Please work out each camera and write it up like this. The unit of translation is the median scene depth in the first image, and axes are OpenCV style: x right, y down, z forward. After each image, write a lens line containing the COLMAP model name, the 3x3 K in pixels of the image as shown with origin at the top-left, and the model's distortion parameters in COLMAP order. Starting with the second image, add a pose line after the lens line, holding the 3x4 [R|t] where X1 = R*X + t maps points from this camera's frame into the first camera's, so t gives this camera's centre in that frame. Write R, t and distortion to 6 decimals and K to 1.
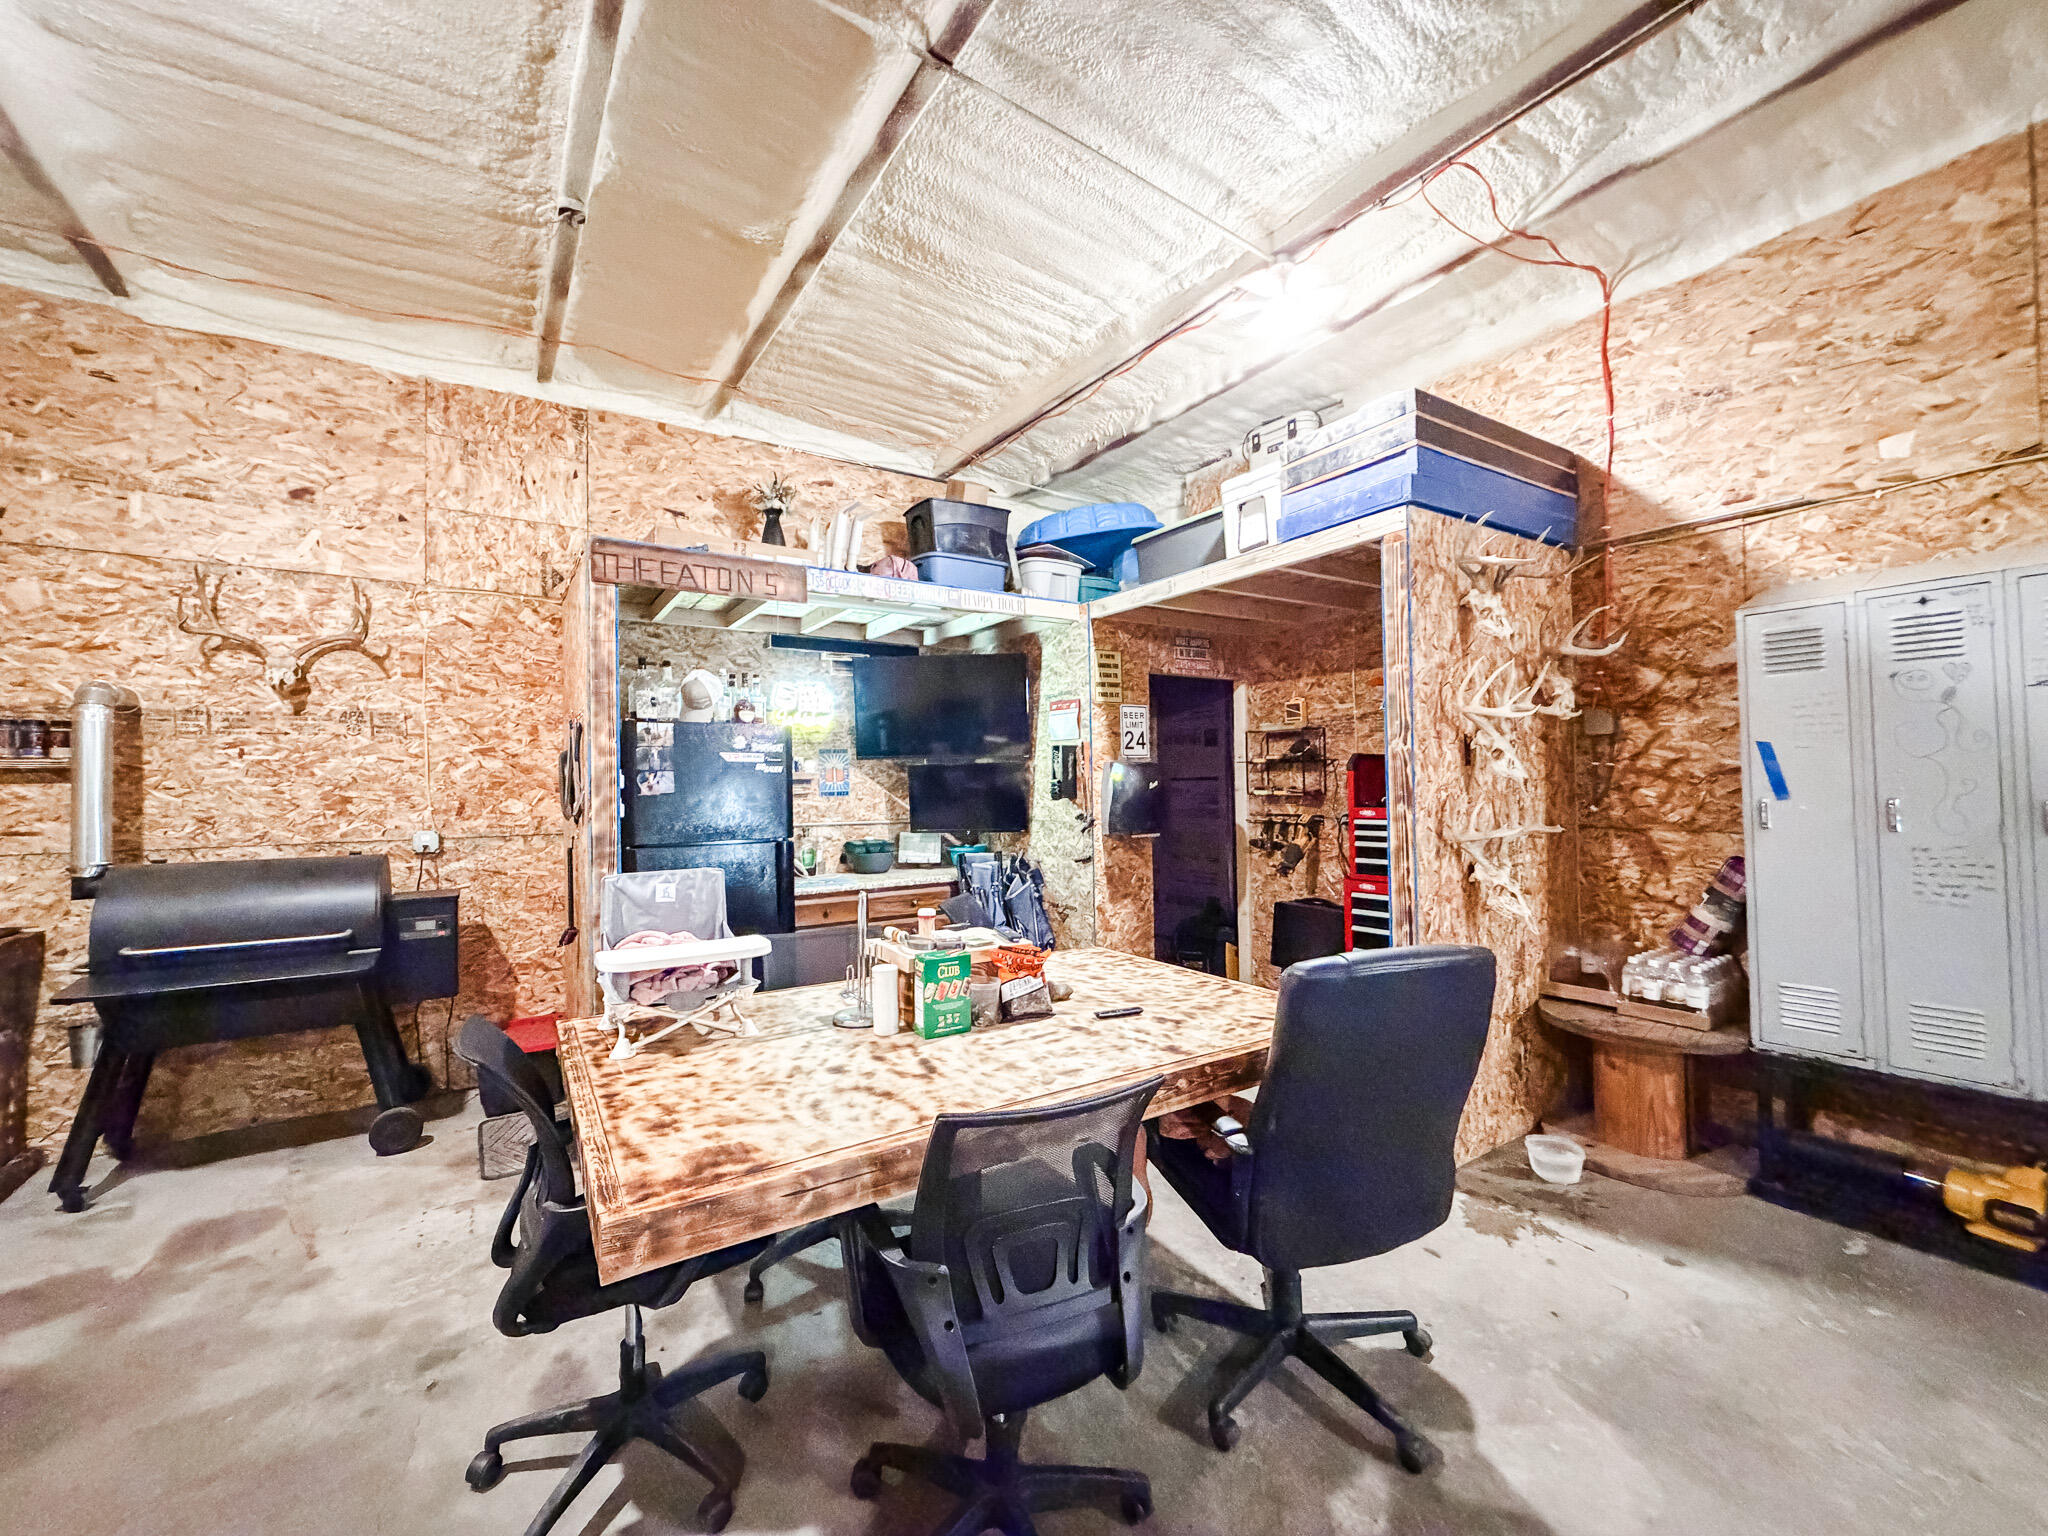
lens RADIAL K [[823.1, 0, 1020.5], [0, 823.1, 765.8], [0, 0, 1]] dist [0.000551, 0.000075]
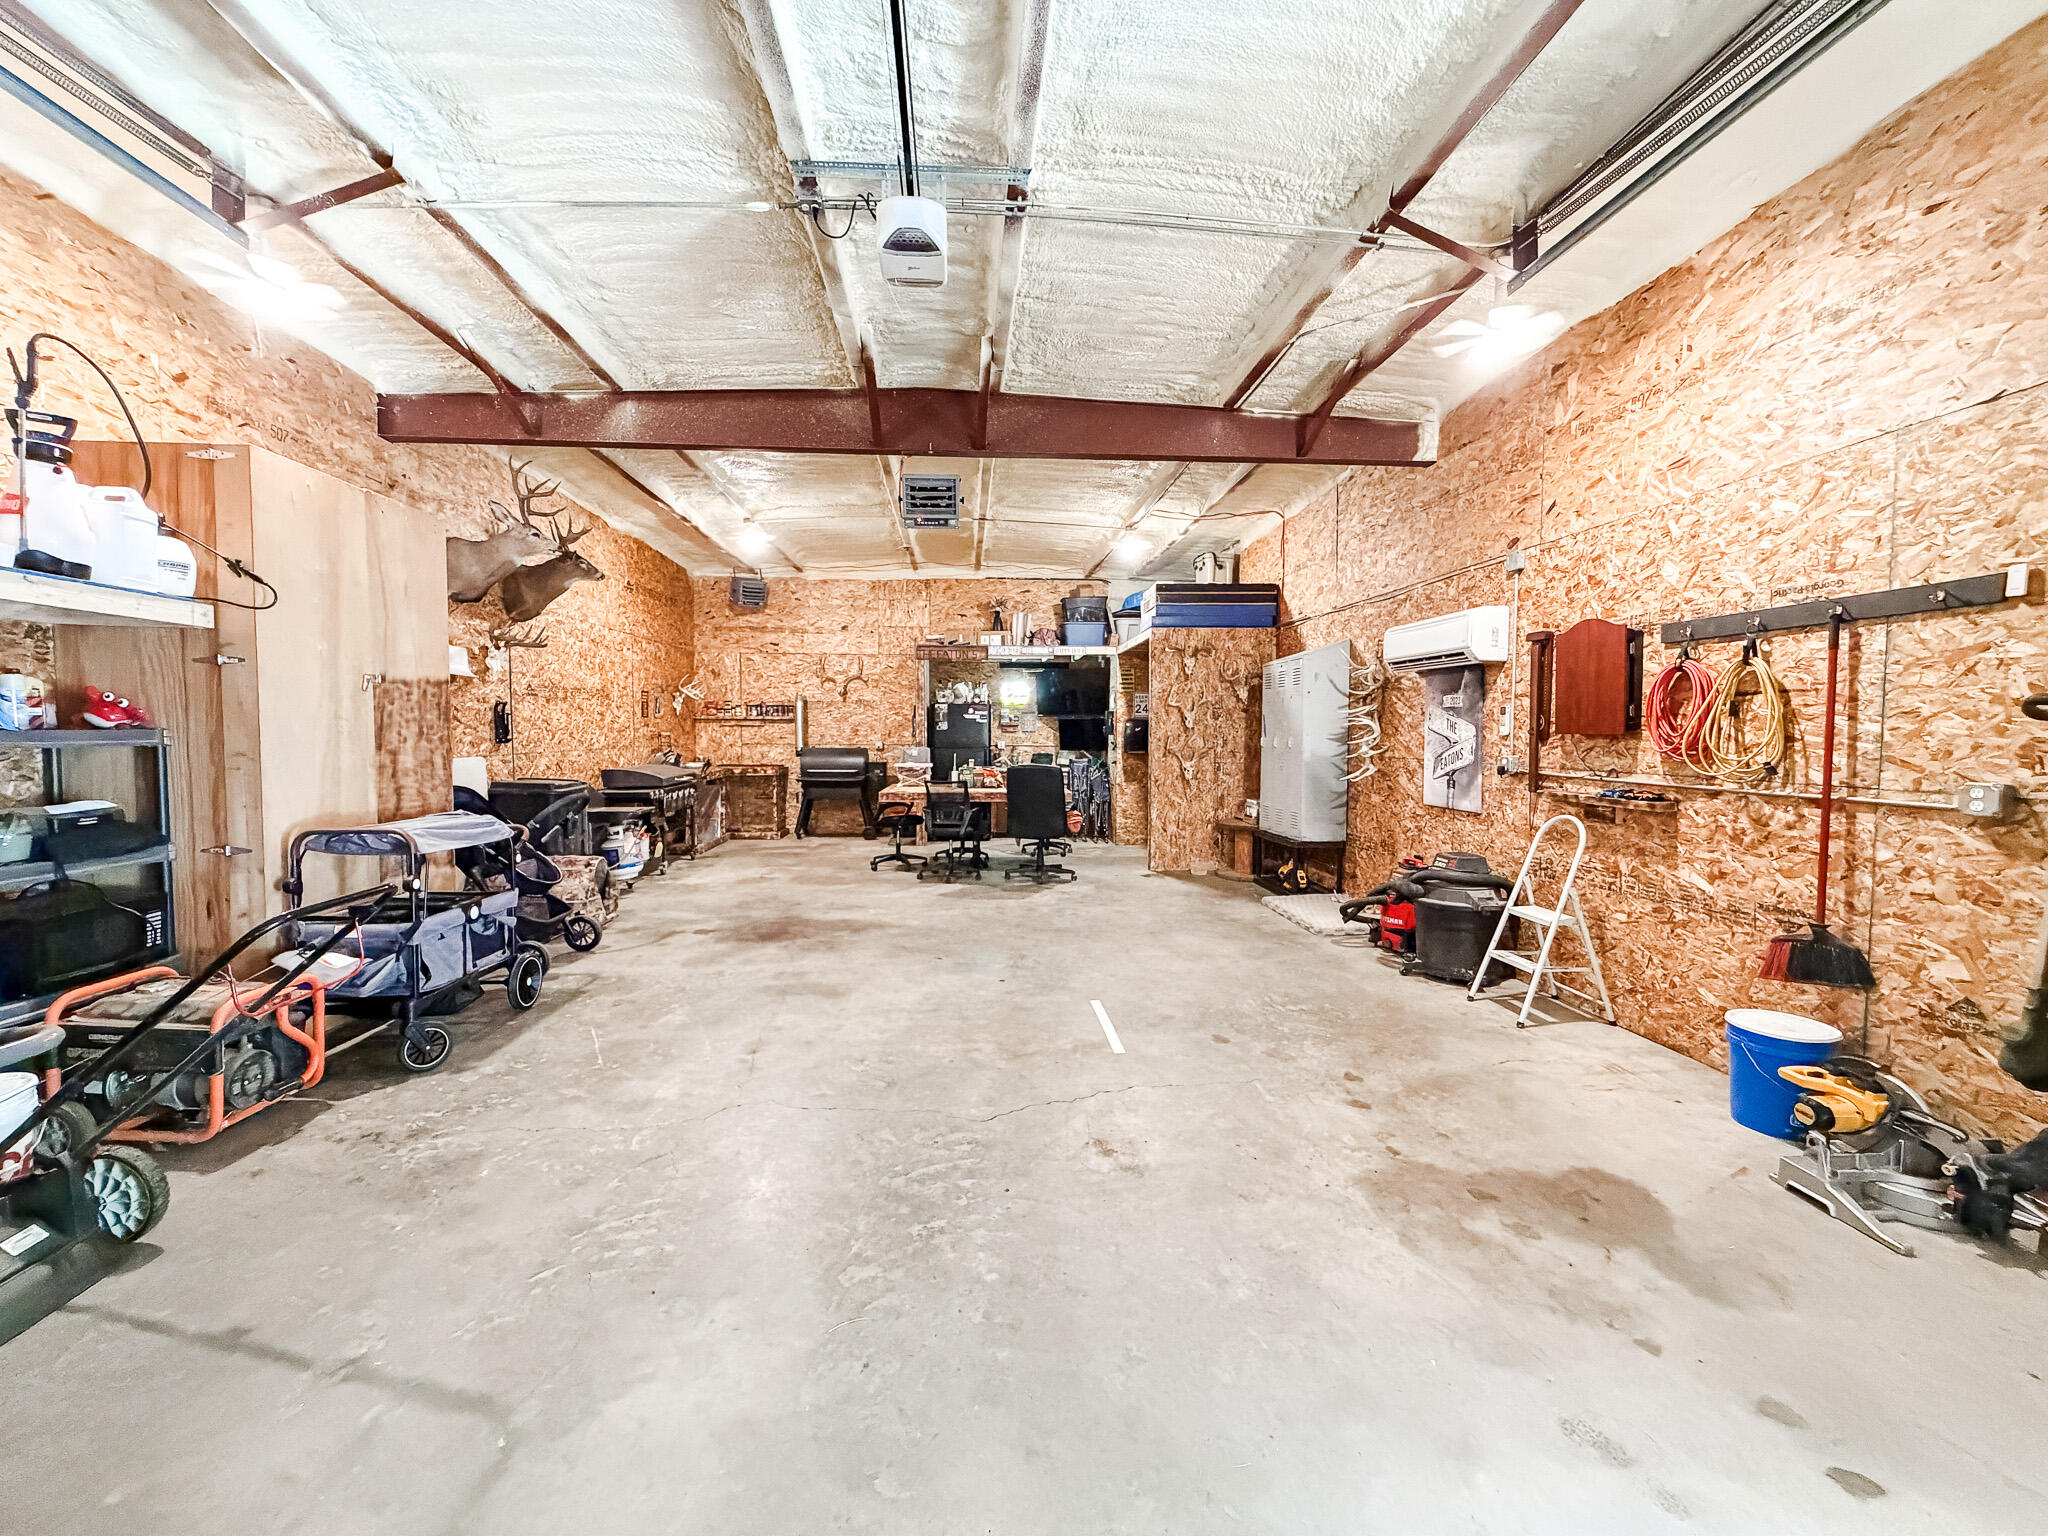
lens RADIAL K [[823.1, 0, 1019.4], [0, 823.1, 770.8], [0, 0, 1]] dist [0.000551, 0.000075]
pose [[0.871471, 0.040364, -0.488783, 1.157972], [-0.005462, 0.997345, 0.072622, -0.031207], [0.490417, -0.060618, 0.869377, -1.314610]]
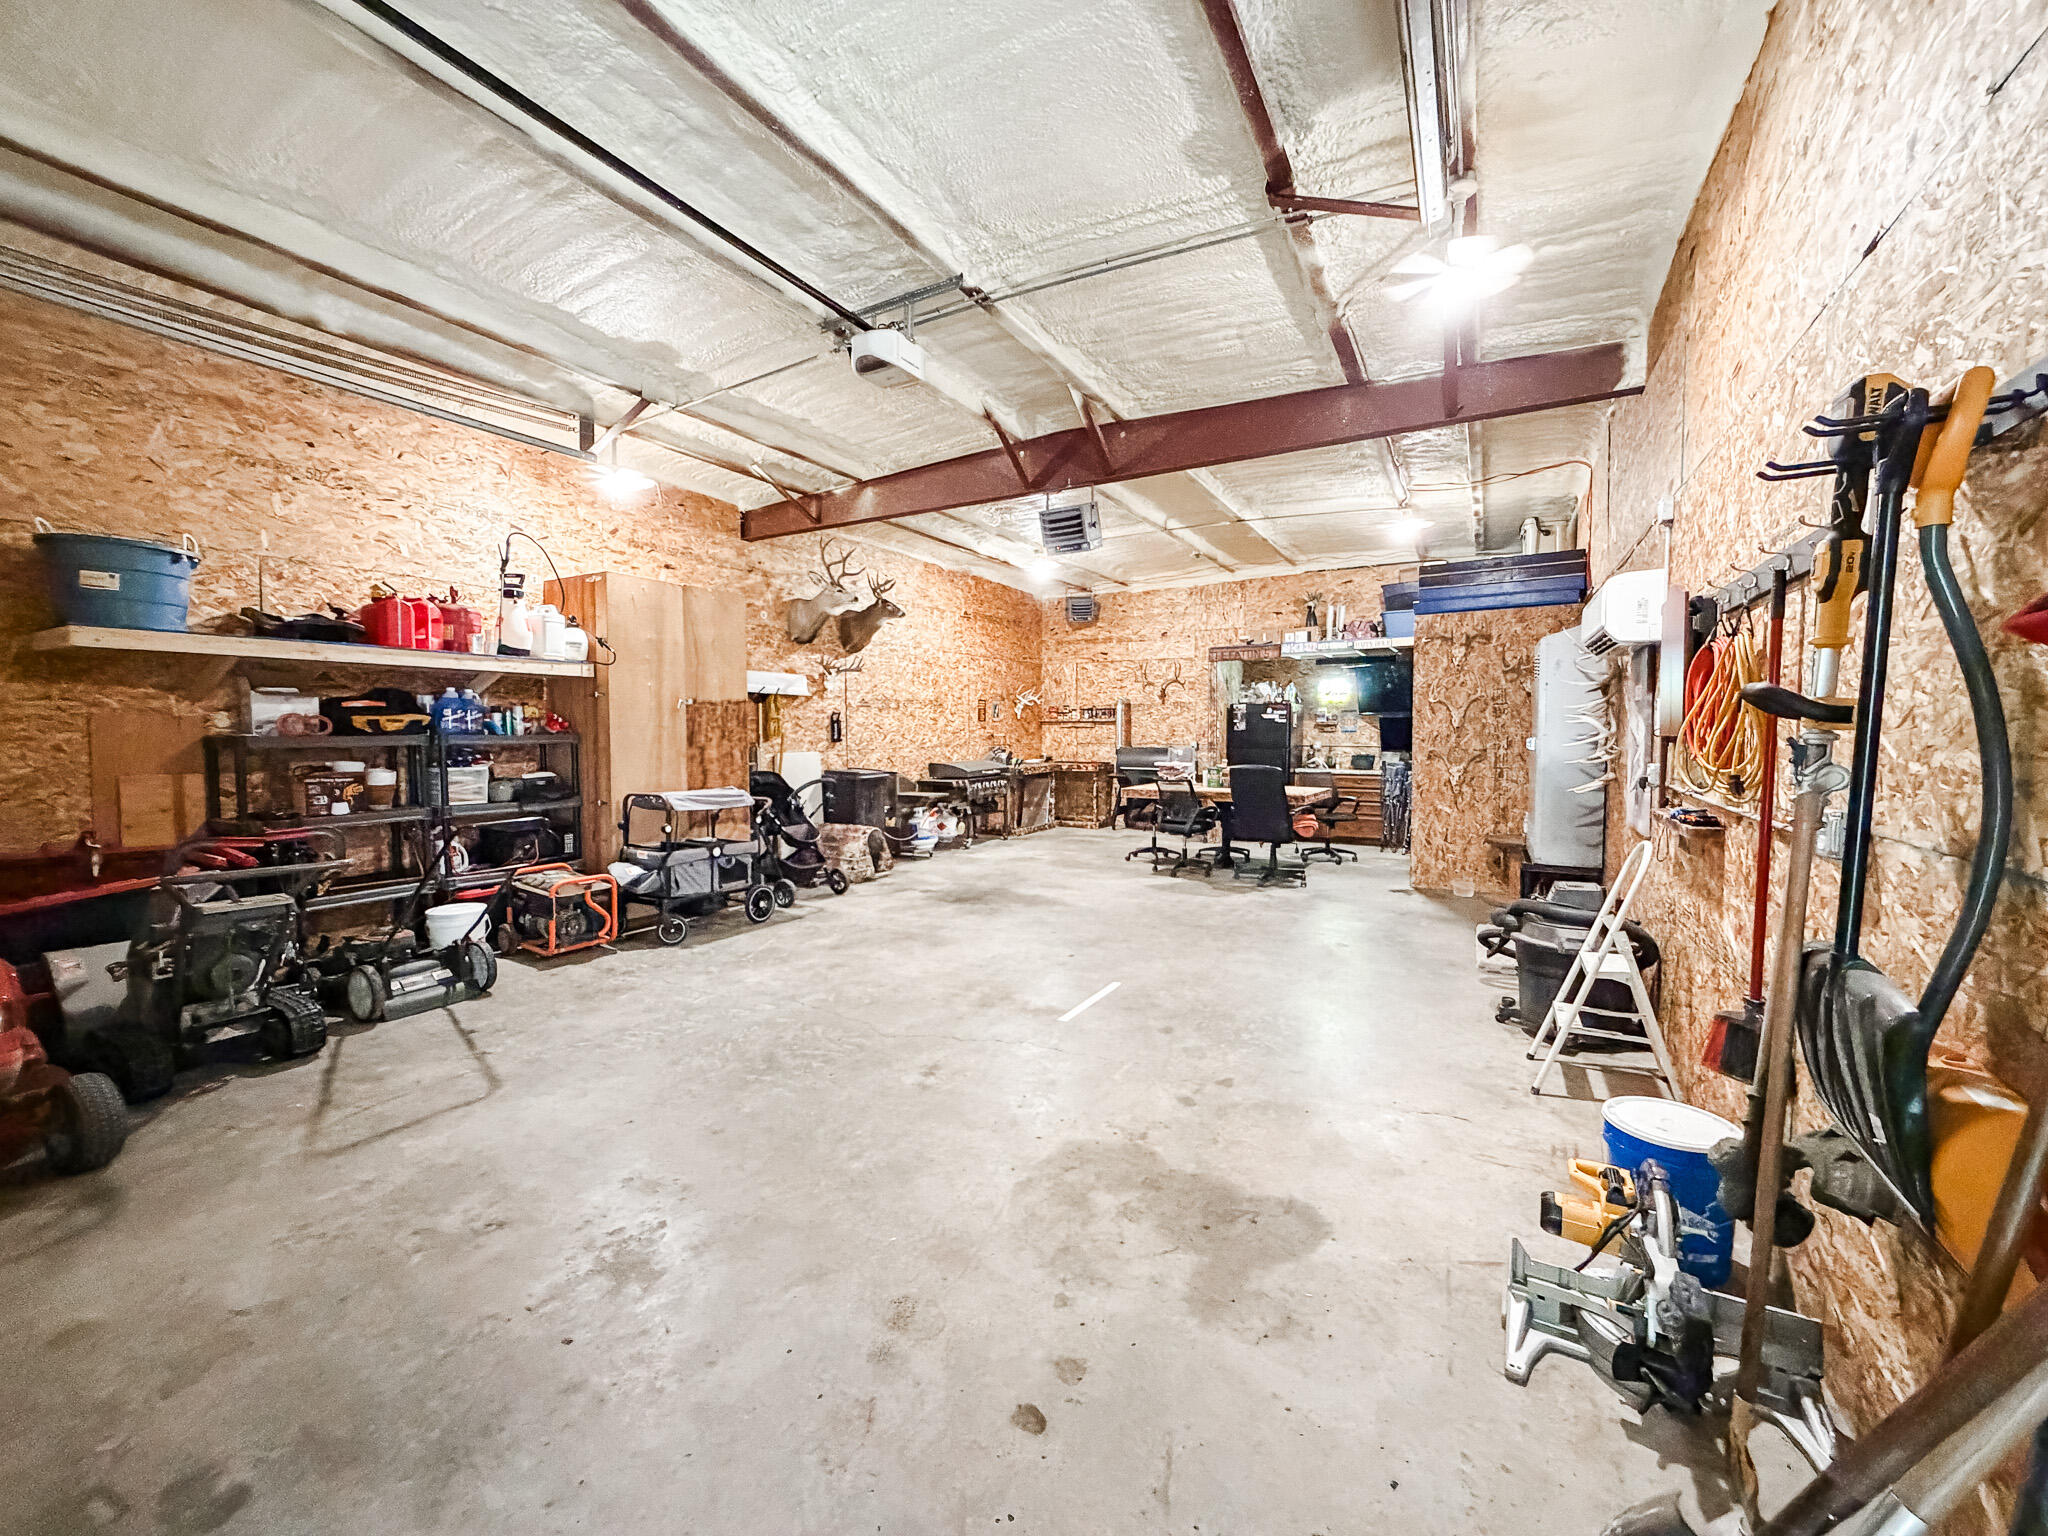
lens RADIAL K [[823.1, 0, 1015.4], [0, 823.1, 773.0], [0, 0, 1]] dist [0.000551, 0.000075]
pose [[0.450444, 0.060202, -0.890773, 1.726214], [0.013334, 0.997159, 0.074134, -0.038162], [0.892705, -0.045271, 0.448362, -0.960981]]
